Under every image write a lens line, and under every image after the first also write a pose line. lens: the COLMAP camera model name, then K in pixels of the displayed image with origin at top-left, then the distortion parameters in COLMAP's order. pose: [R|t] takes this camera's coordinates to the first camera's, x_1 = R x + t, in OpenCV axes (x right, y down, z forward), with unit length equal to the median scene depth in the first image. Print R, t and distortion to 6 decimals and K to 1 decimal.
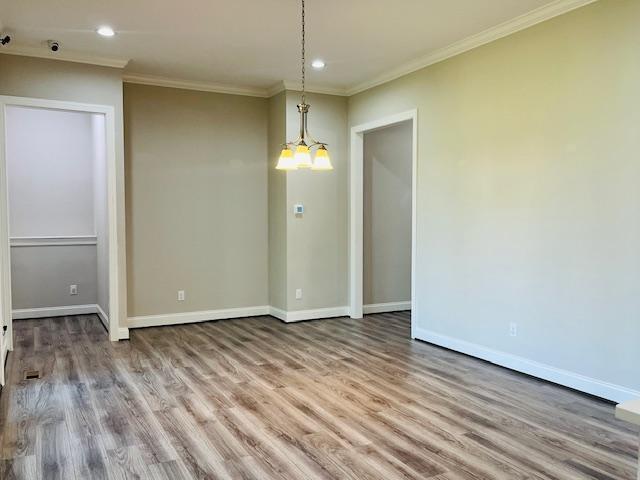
lens RADIAL K [[542.0, 0, 320.8], [0, 542.0, 241.1], [0, 0, 1]] dist [0.051881, 0.000562]
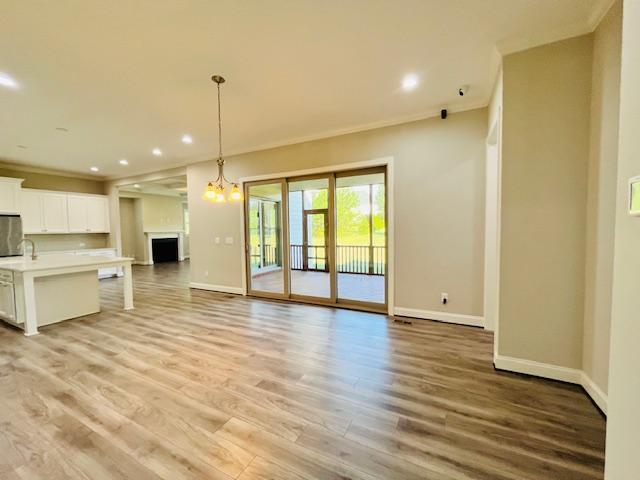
lens RADIAL K [[259.6, 0, 321.2], [0, 259.6, 240.3], [0, 0, 1]] dist [-0.006774, 0.000779]
pose [[-0.812978, 0.036731, -0.581135, 0.138871], [-0.013922, 0.996497, 0.082460, -0.070491], [0.582129, 0.075129, -0.809618, 1.432710]]
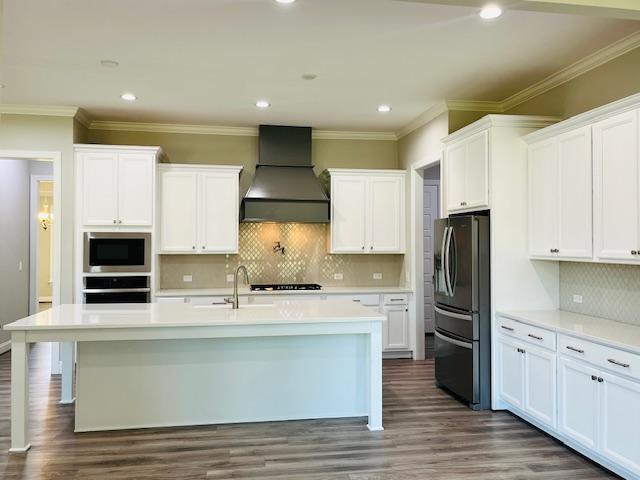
lens RADIAL K [[542.6, 0, 321.4], [0, 542.6, 237.6], [0, 0, 1]] dist [0.030580, 0.004109]
pose [[0.312597, 0.010800, 0.949824, -0.460356], [0.041827, 0.998809, -0.025122, -0.005517], [-0.948964, 0.047581, 0.311773, -0.413968]]
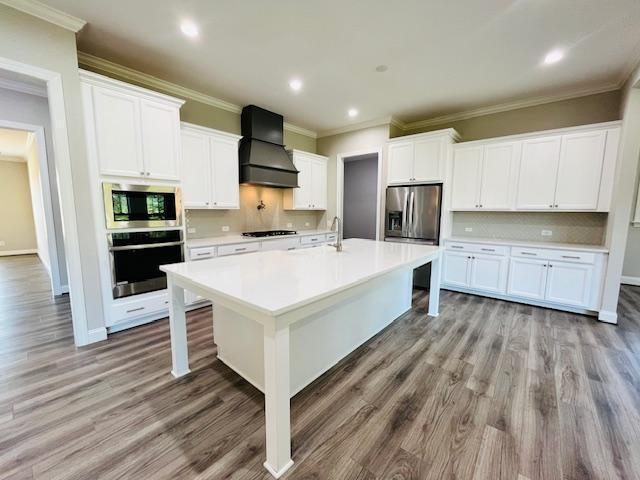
lens RADIAL K [[259.6, 0, 316.3], [0, 259.6, 242.7], [0, 0, 1]] dist [-0.006774, 0.000779]
pose [[-0.367688, -0.118025, 0.922429, -0.076045], [0.037113, 0.989261, 0.141370, -0.010201], [-0.929208, 0.086214, -0.359360, 0.316283]]
